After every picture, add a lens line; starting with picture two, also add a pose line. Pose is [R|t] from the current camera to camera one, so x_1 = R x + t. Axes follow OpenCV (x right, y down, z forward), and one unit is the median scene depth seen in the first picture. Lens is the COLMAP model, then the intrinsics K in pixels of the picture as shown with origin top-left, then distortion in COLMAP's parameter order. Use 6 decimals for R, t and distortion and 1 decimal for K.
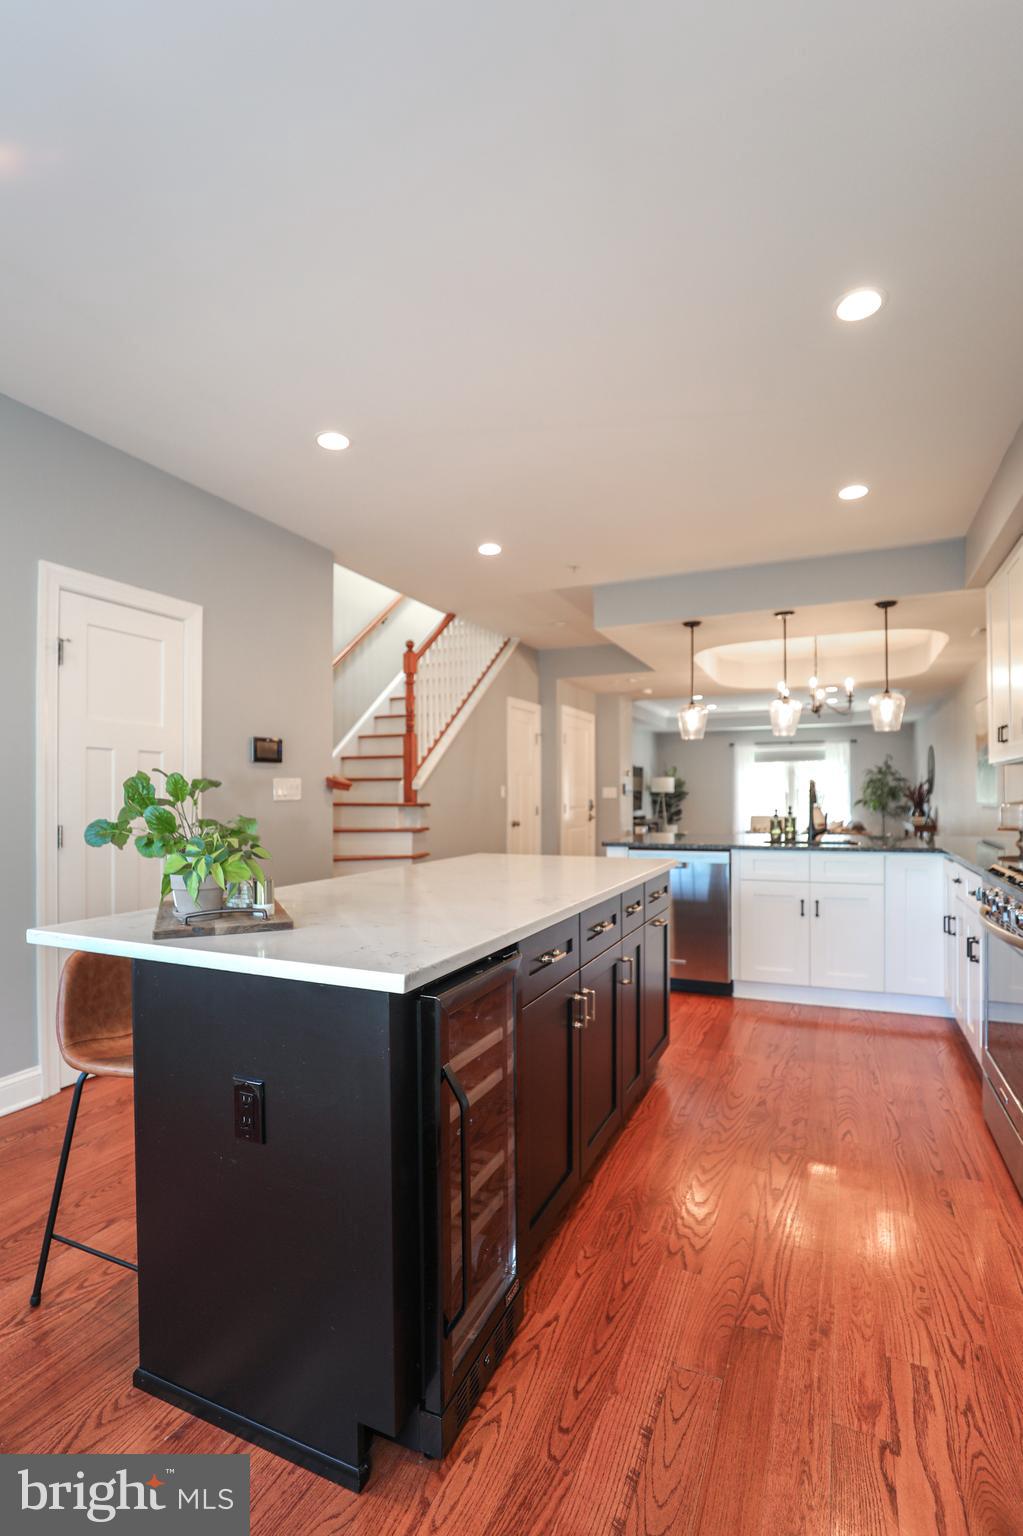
lens RADIAL K [[710.9, 0, 531.7], [0, 710.9, 799.5], [0, 0, 1]] dist [-0.031399, 0.009628]
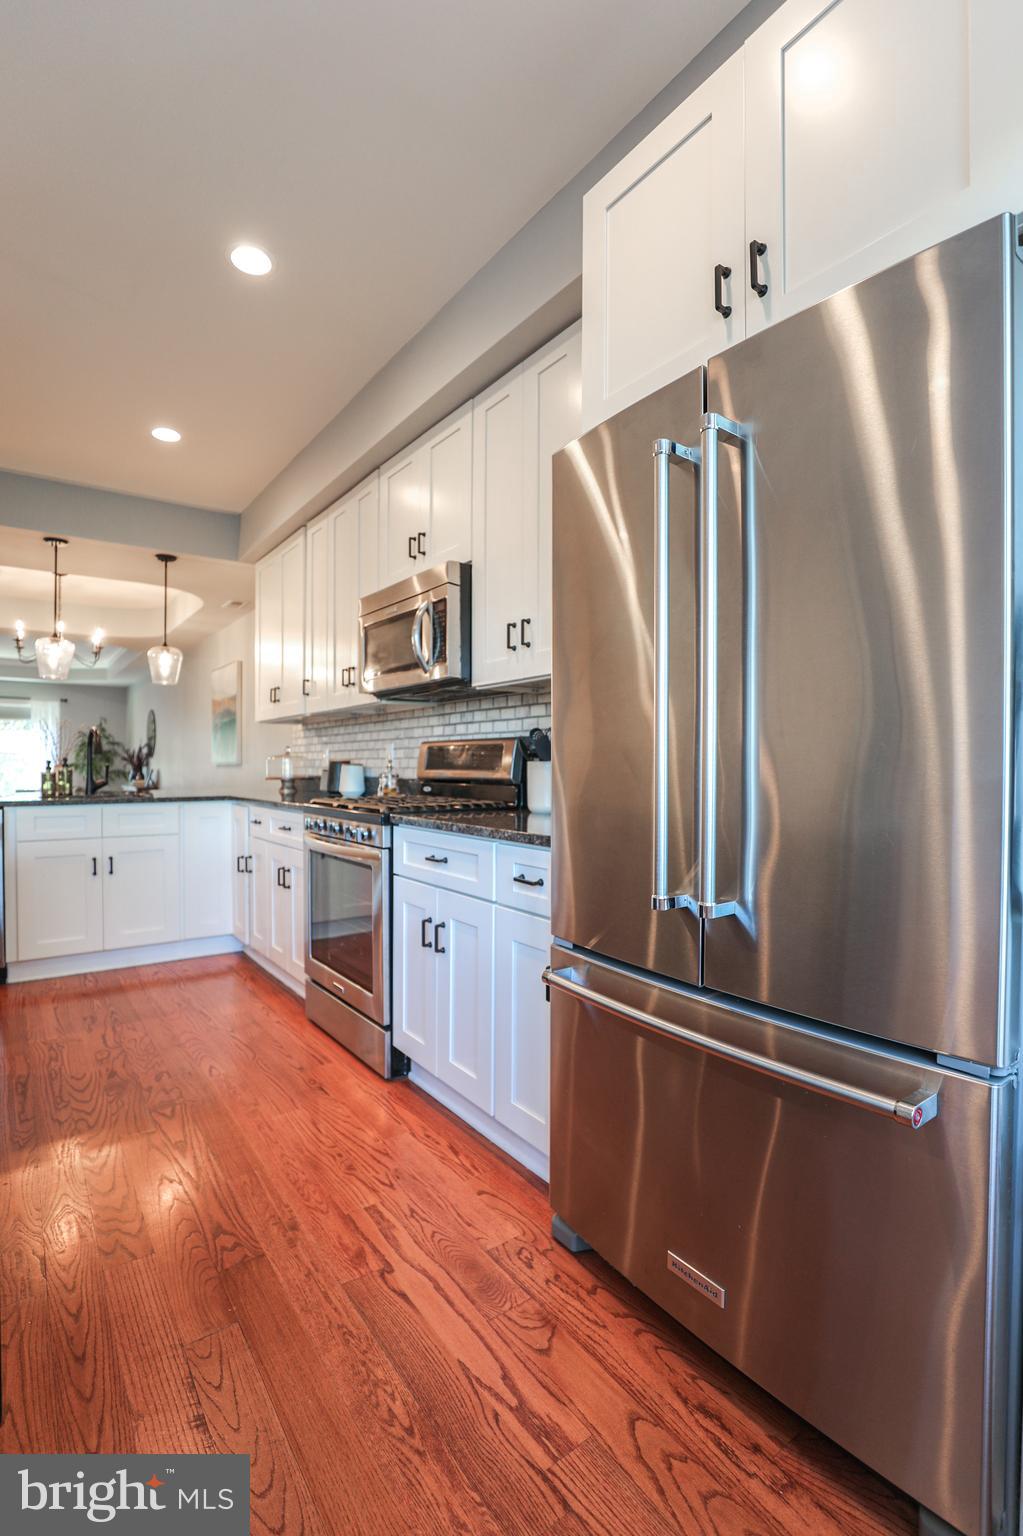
lens RADIAL K [[710.9, 0, 516.6], [0, 710.9, 772.5], [0, 0, 1]] dist [-0.031399, 0.009628]
pose [[0.503467, -0.002889, 0.864010, -0.136876], [0.000575, 0.999995, 0.003009, 0.031142], [-0.864015, -0.001018, 0.503466, 0.075072]]
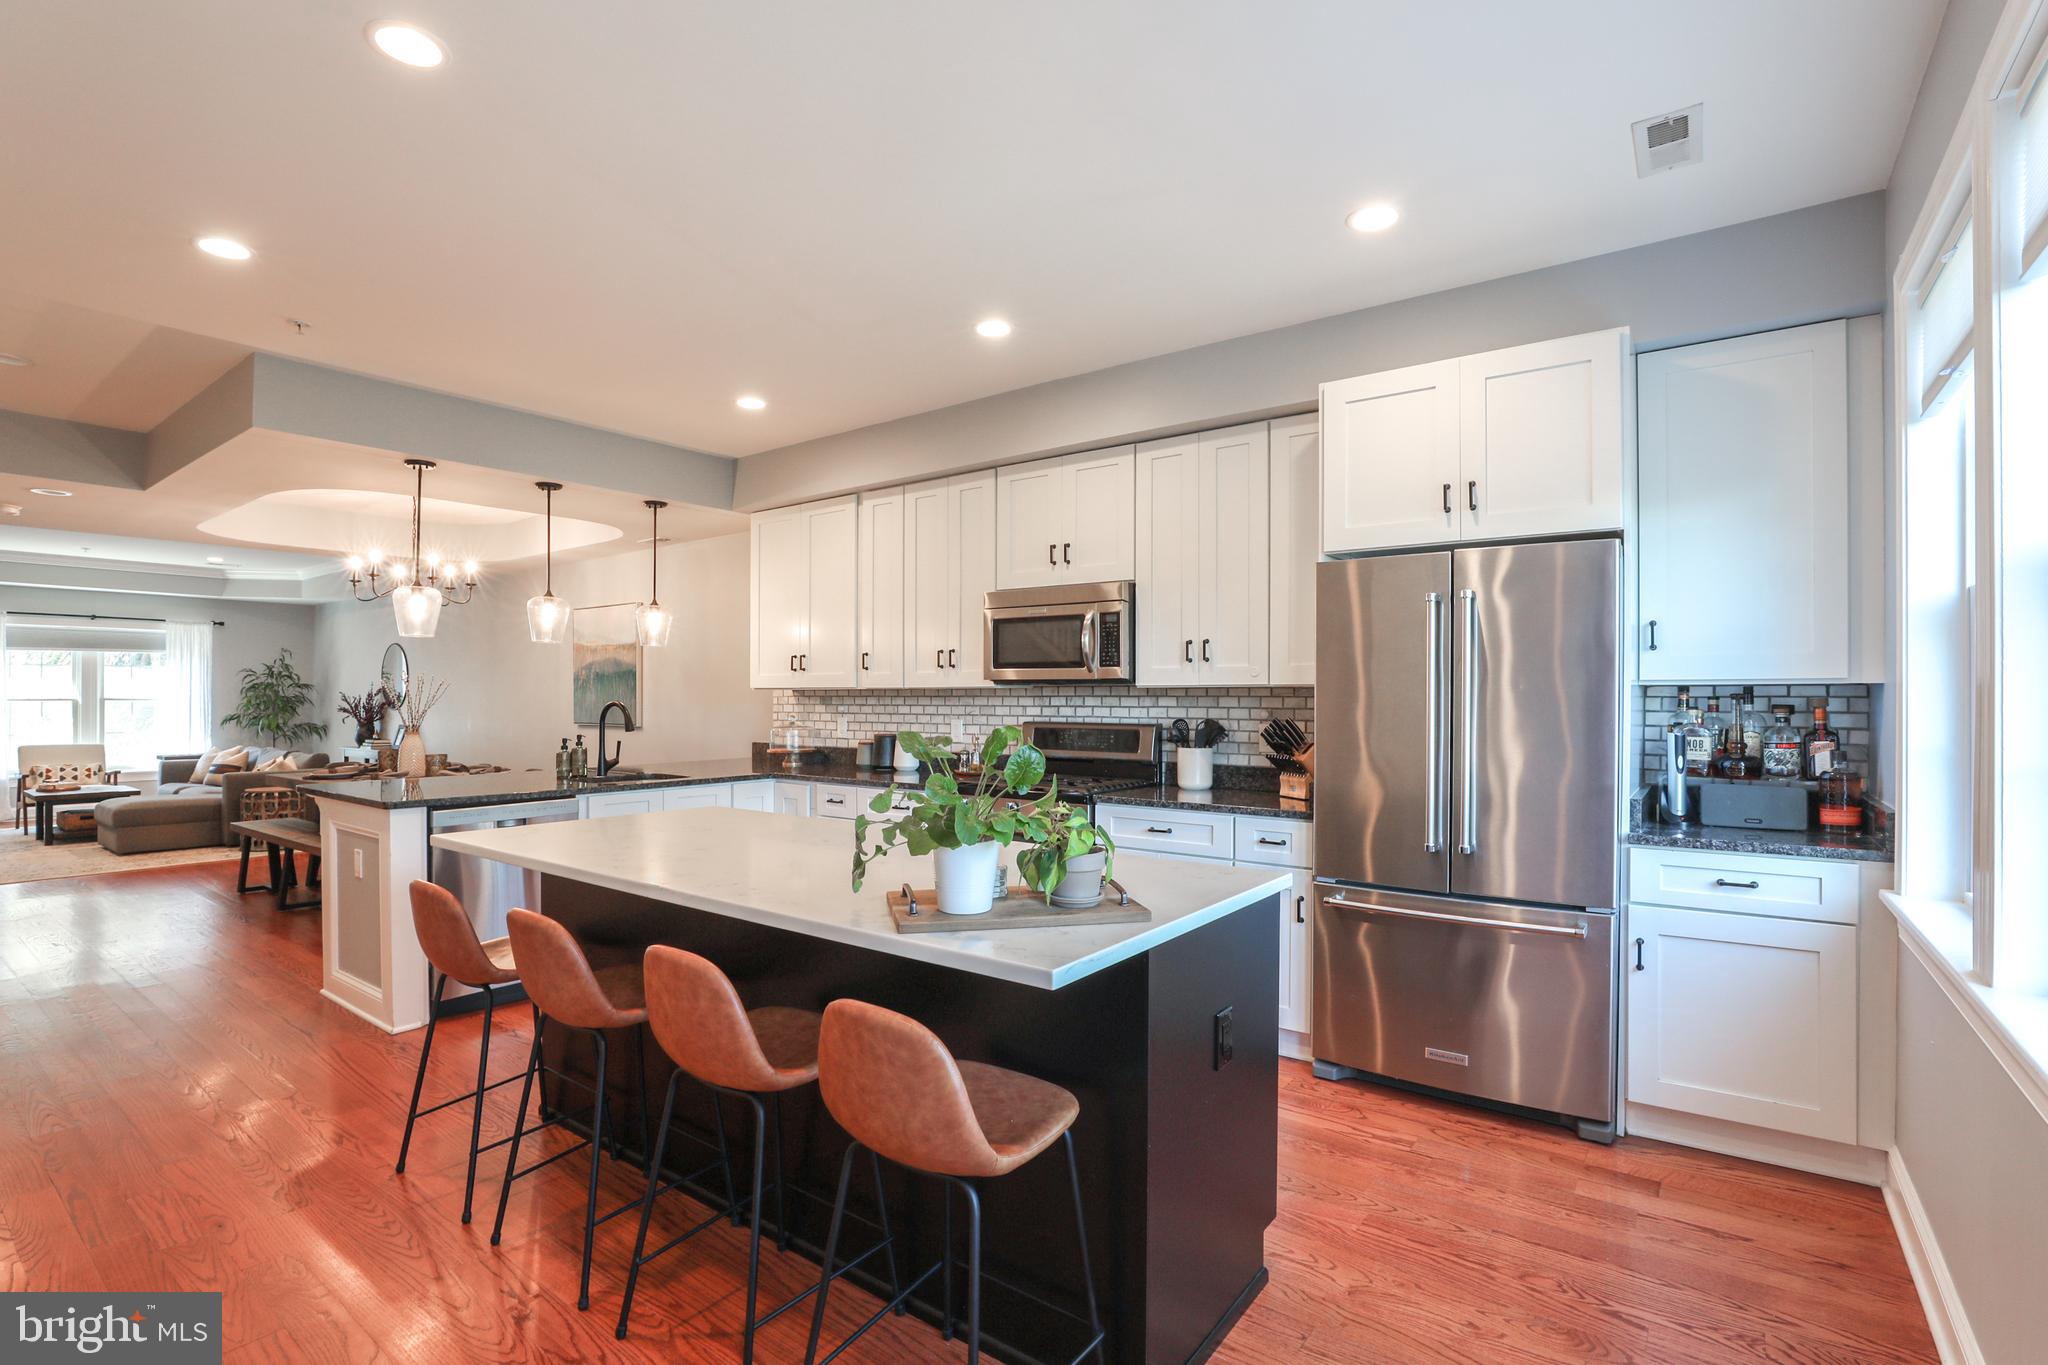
lens RADIAL K [[947.9, 0, 1024.0], [0, 947.9, 693.7], [0, 0, 1]] dist [-0.031399, 0.009628]
pose [[0.229948, 0.009610, 0.973156, -0.657459], [0.002934, 0.999940, -0.010568, -0.027930], [-0.973199, 0.005286, 0.229906, 0.326921]]
